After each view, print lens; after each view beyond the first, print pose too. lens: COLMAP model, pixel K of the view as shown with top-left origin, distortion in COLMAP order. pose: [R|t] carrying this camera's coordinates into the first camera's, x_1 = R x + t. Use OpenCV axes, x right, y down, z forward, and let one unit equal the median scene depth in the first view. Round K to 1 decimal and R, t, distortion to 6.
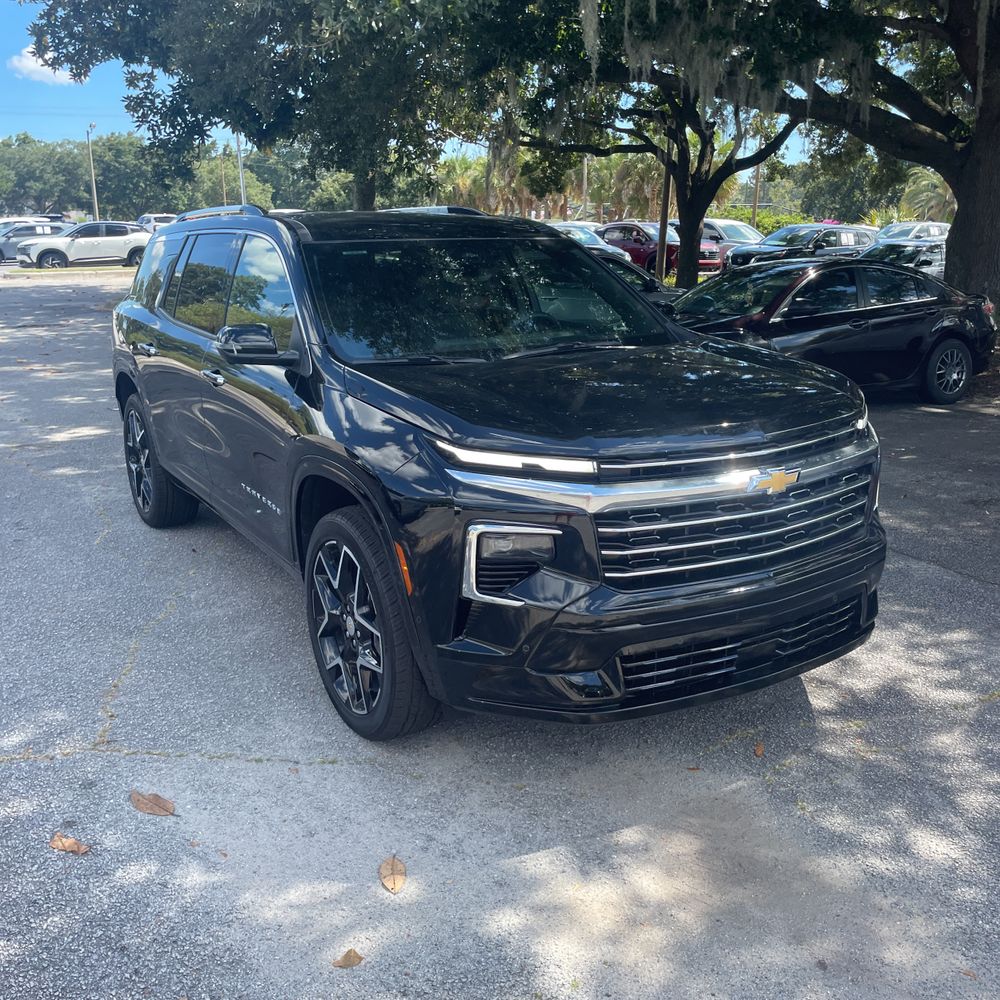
lens RADIAL K [[1023.1, 0, 513.2], [0, 1023.1, 503.5], [0, 0, 1]] dist [0.123132, -0.189452]
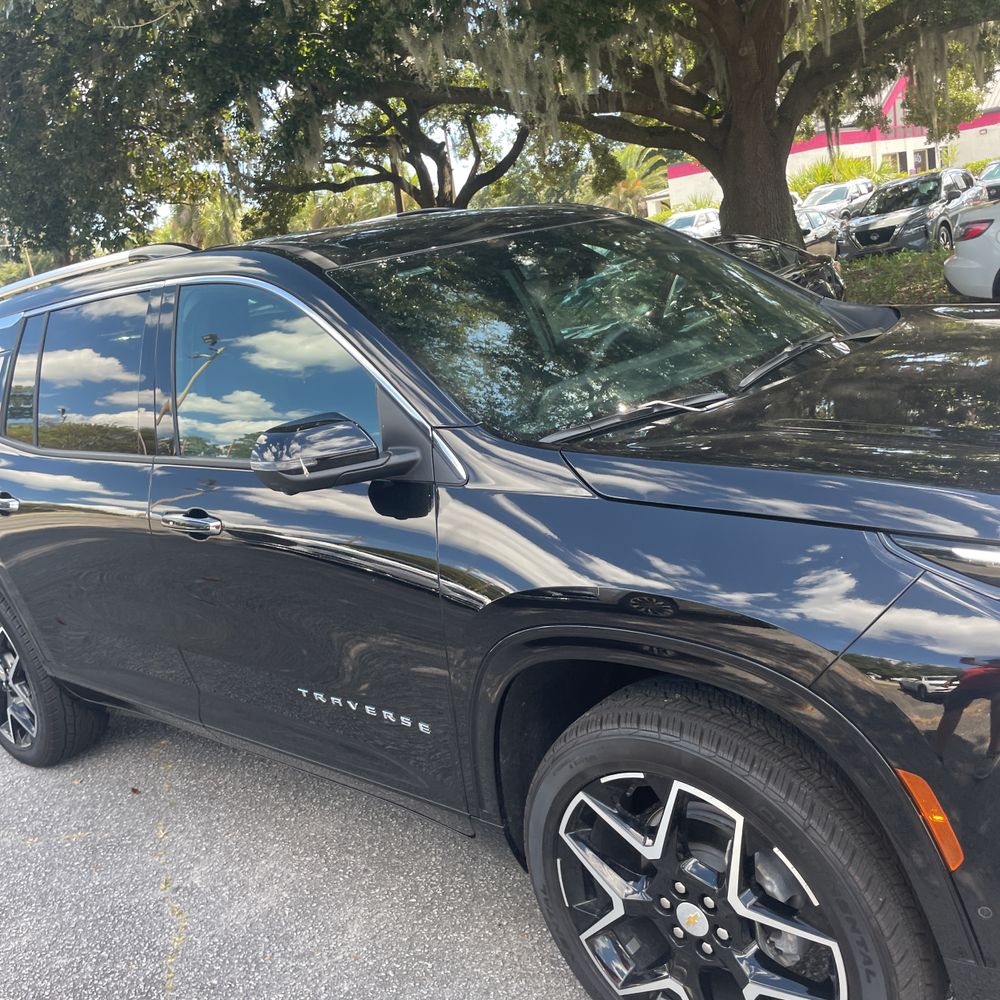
lens RADIAL K [[1027.9, 0, 503.6], [0, 1027.9, 502.3], [0, 0, 1]] dist [0.073921, -0.105580]
pose [[0.943633, -0.222563, 0.244995, -0.105708], [0.232897, 0.972406, -0.013663, -0.033812], [-0.235194, 0.069952, 0.969428, 0.153148]]
